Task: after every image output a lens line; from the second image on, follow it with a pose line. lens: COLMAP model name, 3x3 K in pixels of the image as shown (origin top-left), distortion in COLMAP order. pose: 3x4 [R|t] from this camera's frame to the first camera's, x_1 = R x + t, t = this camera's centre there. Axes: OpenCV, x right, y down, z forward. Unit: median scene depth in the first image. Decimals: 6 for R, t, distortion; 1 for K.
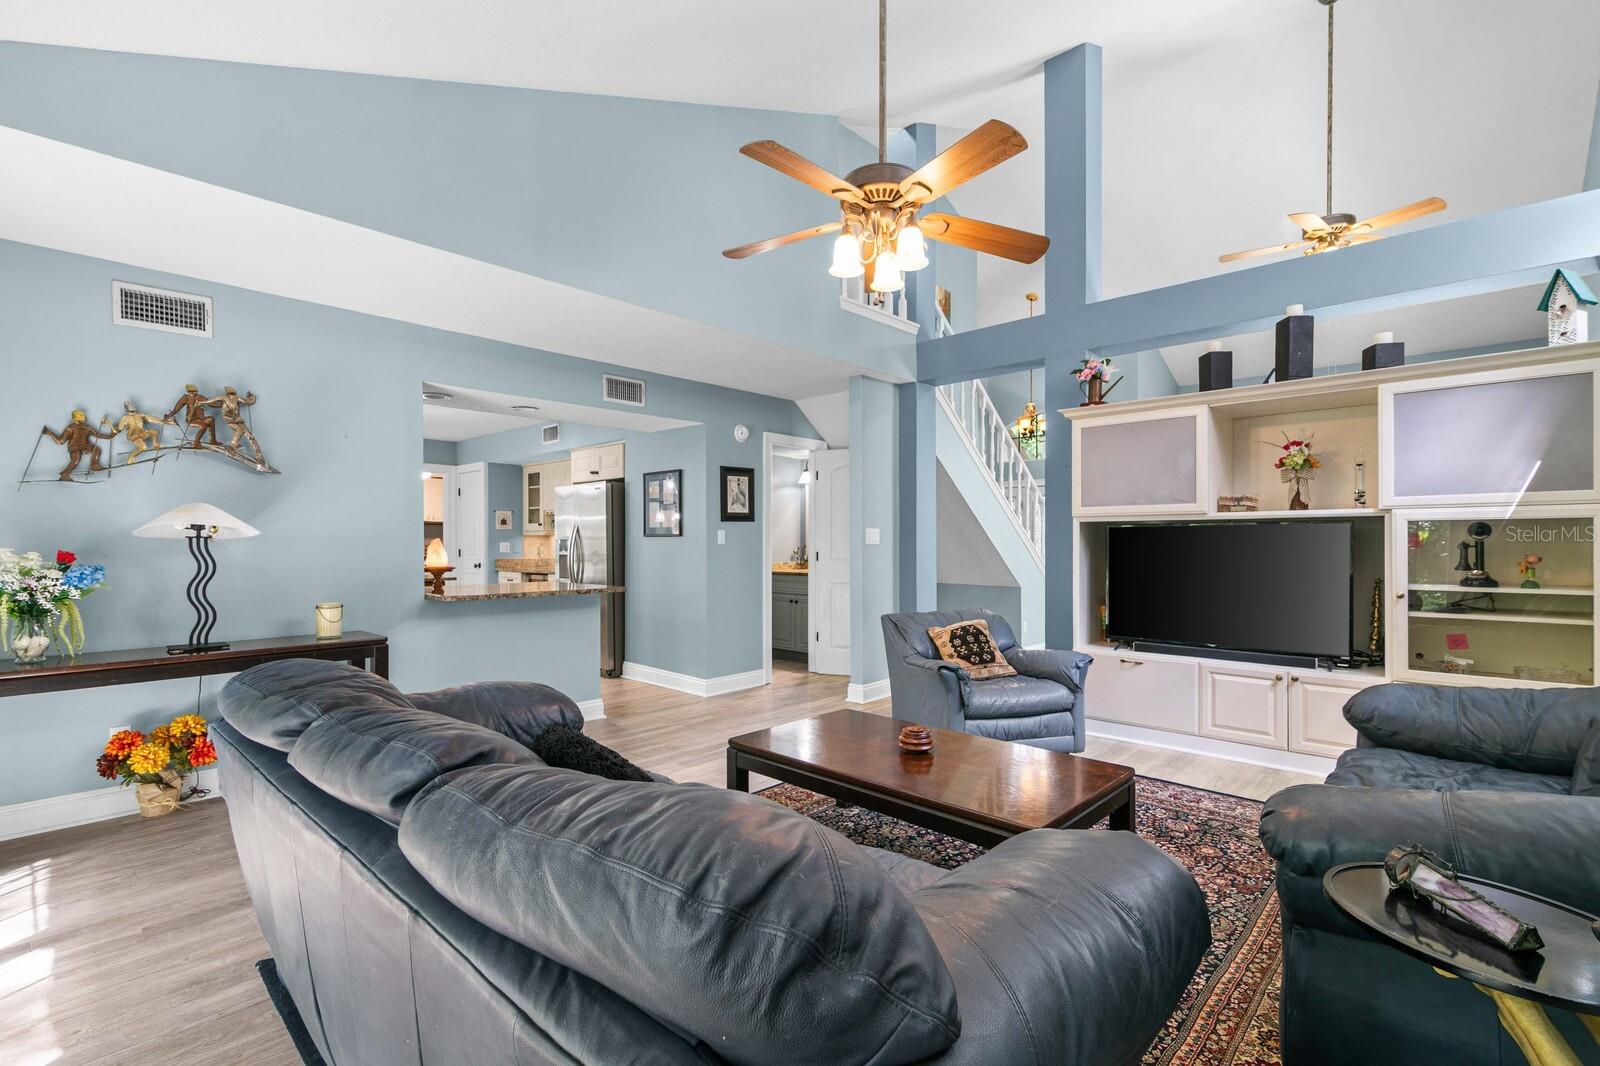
lens RADIAL K [[730.5, 0, 807.1], [0, 730.5, 537.6], [0, 0, 1]] dist [0.007847, -0.002371]
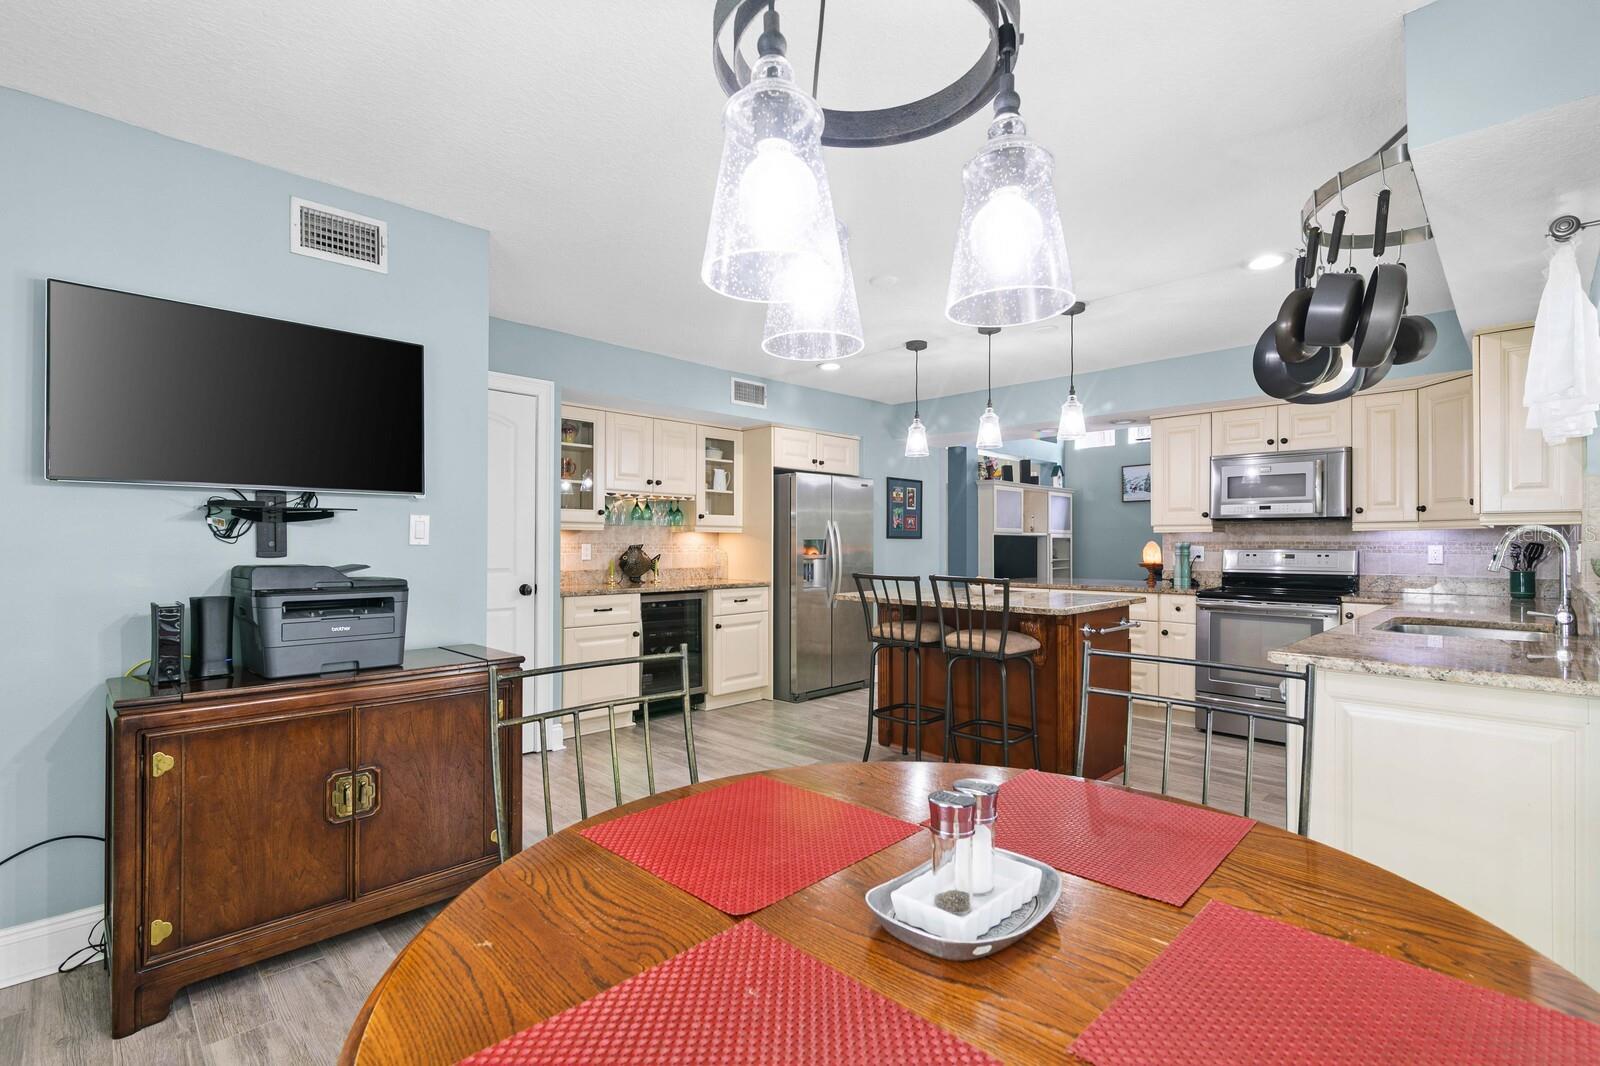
lens RADIAL K [[730.5, 0, 796.3], [0, 730.5, 540.1], [0, 0, 1]] dist [0.007847, -0.002371]
pose [[0.038949, 0.006284, 0.999221, -1.943891], [-0.011302, 0.999919, -0.005848, 0.012992], [-0.999177, -0.011065, 0.039017, 1.684356]]
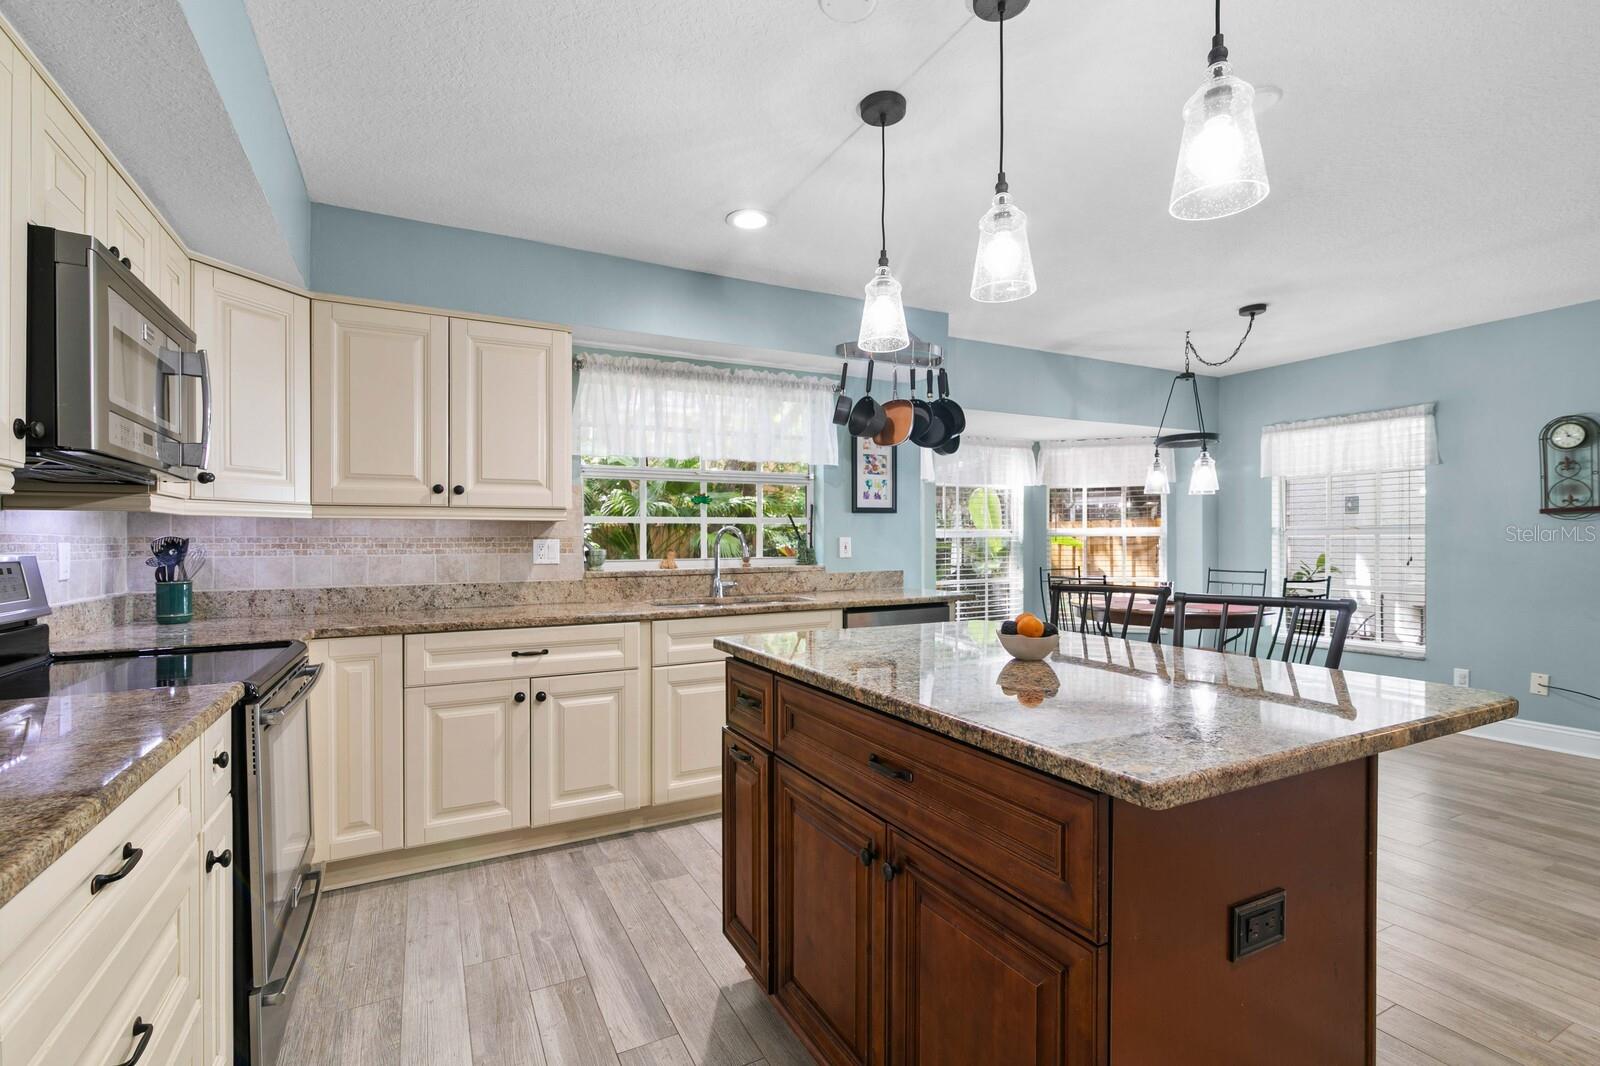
lens RADIAL K [[730.5, 0, 800.4], [0, 730.5, 529.7], [0, 0, 1]] dist [0.007847, -0.002371]
pose [[-0.340052, -0.011458, -0.940337, -0.493091], [0.015743, 0.999716, -0.017874, 0.012185], [0.940275, -0.020882, -0.339775, 1.490691]]
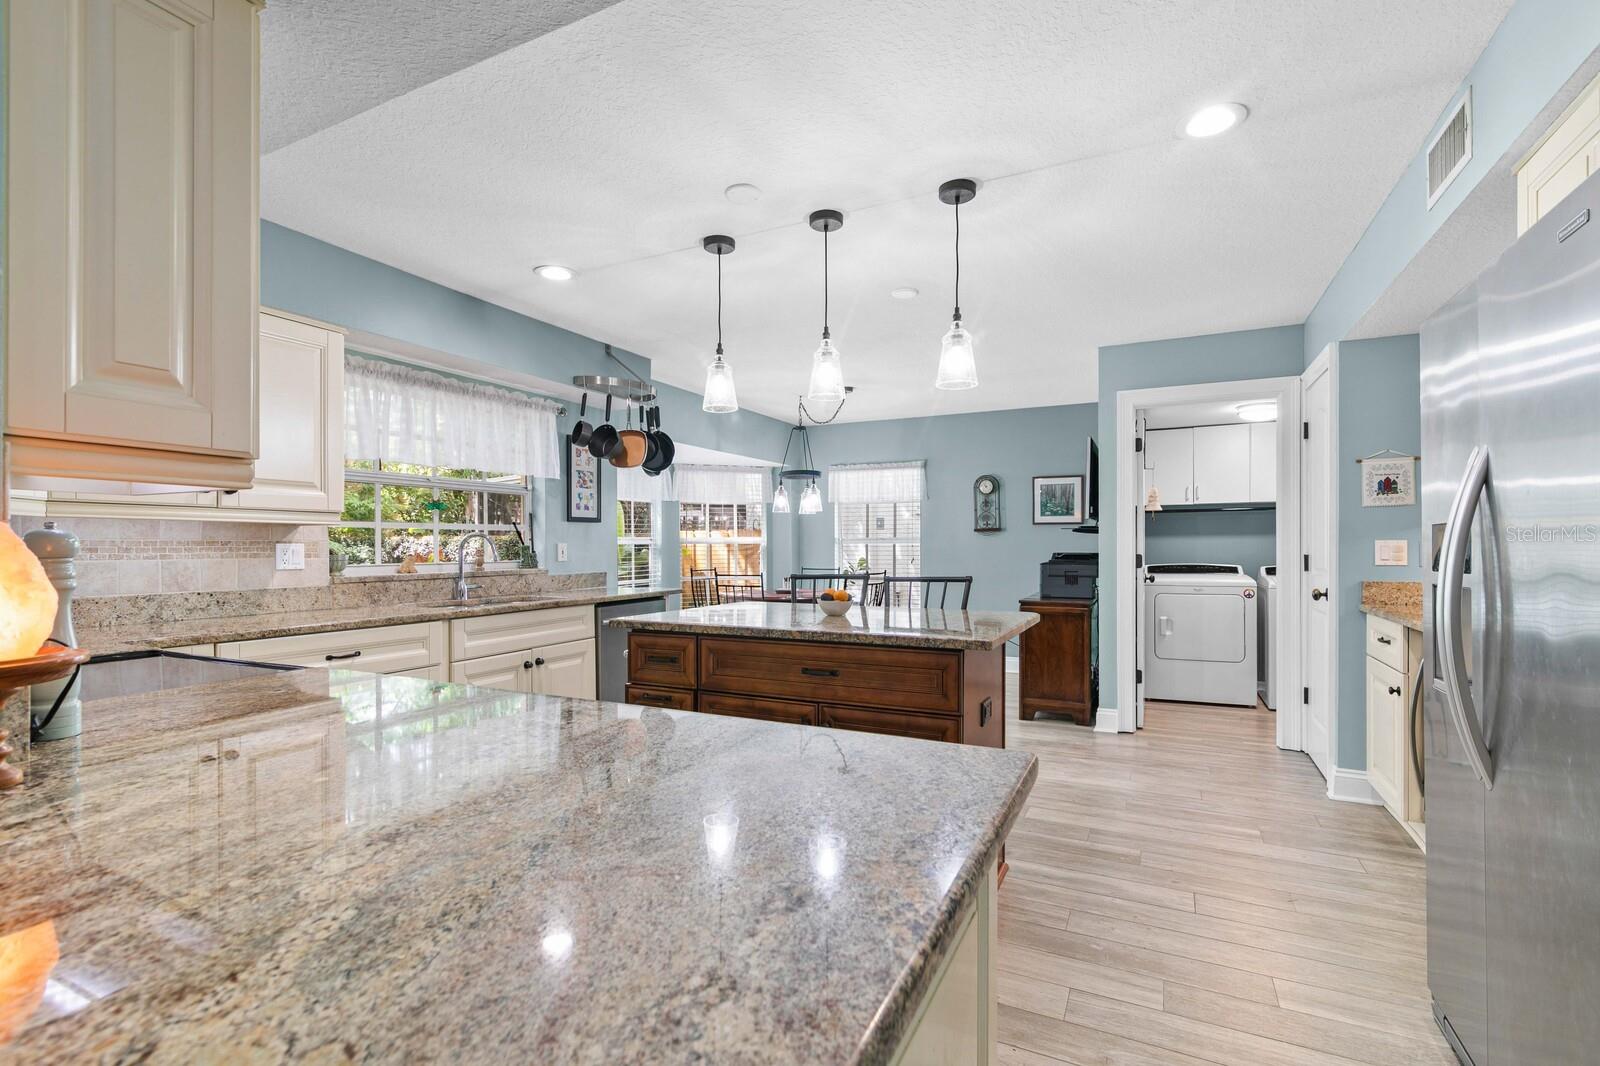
lens RADIAL K [[730.5, 0, 798.8], [0, 730.5, 544.0], [0, 0, 1]] dist [0.007847, -0.002371]
pose [[0.278779, -0.003128, -0.960350, -0.268200], [0.012449, 0.999922, 0.000356, 0.010746], [0.960275, -0.012055, 0.278796, 1.239080]]
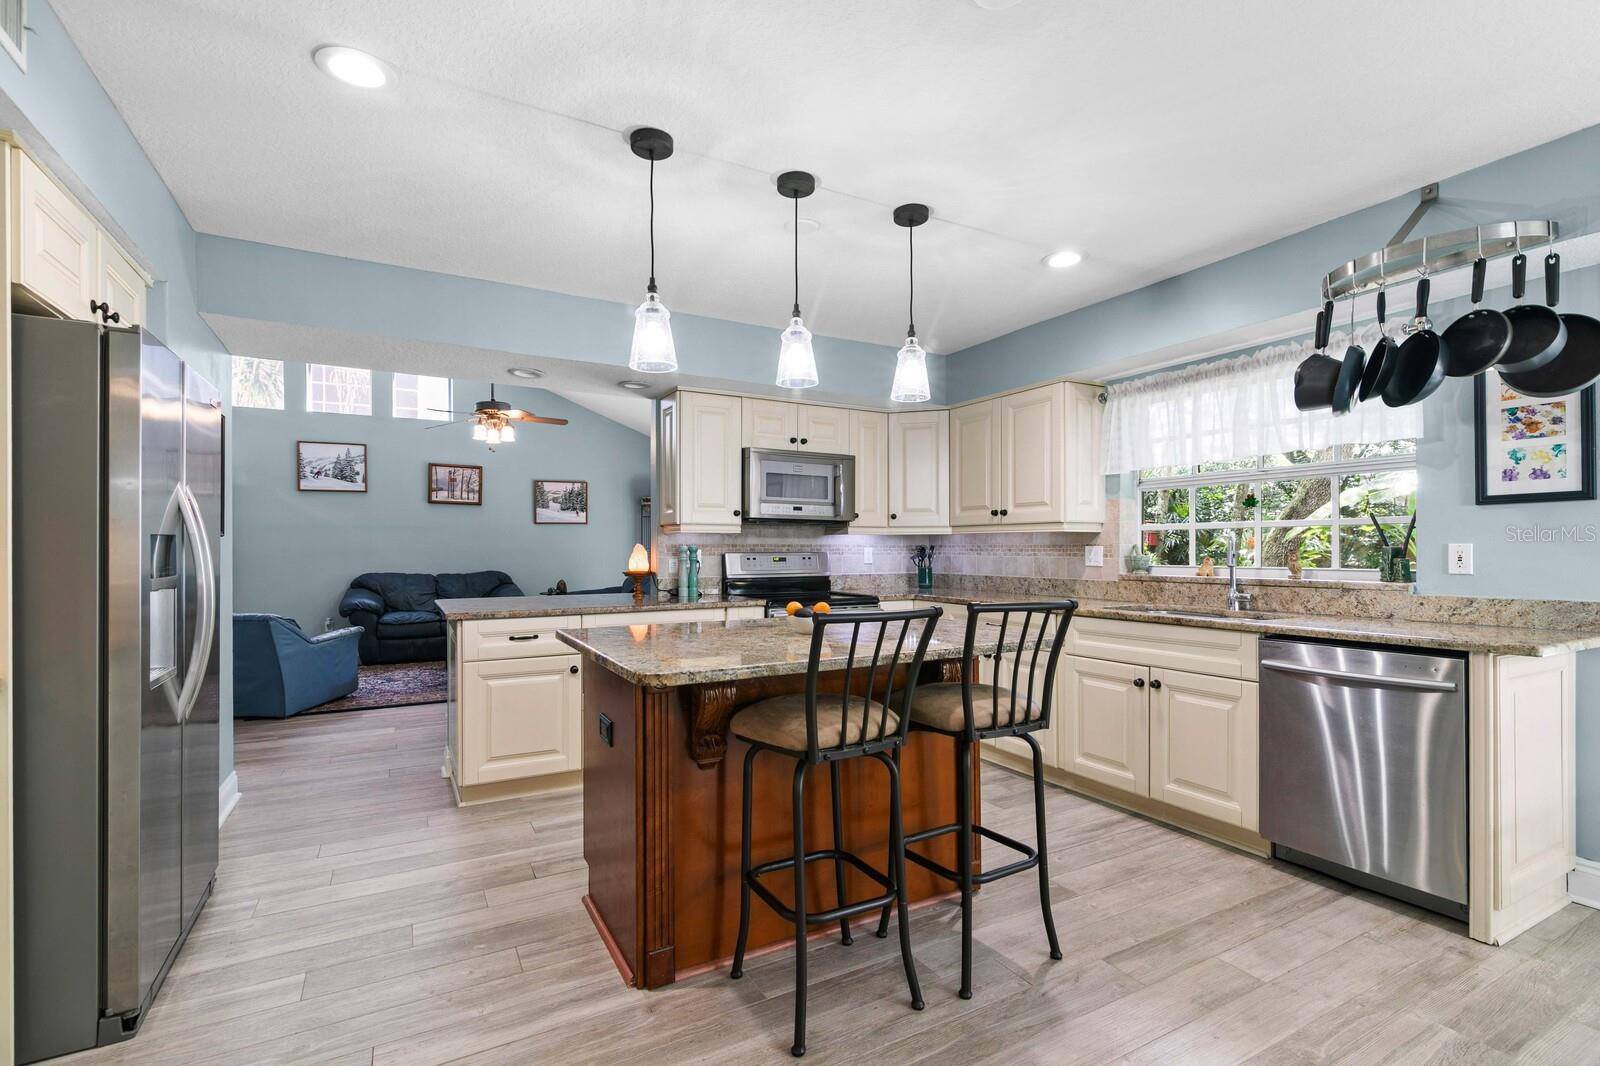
lens RADIAL K [[730.5, 0, 802.6], [0, 730.5, 547.4], [0, 0, 1]] dist [0.007847, -0.002371]
pose [[-0.950147, 0.002536, 0.311793, -1.113285], [-0.001132, 0.999932, -0.011583, 0.017857], [-0.311802, -0.011359, -0.950079, 2.032721]]
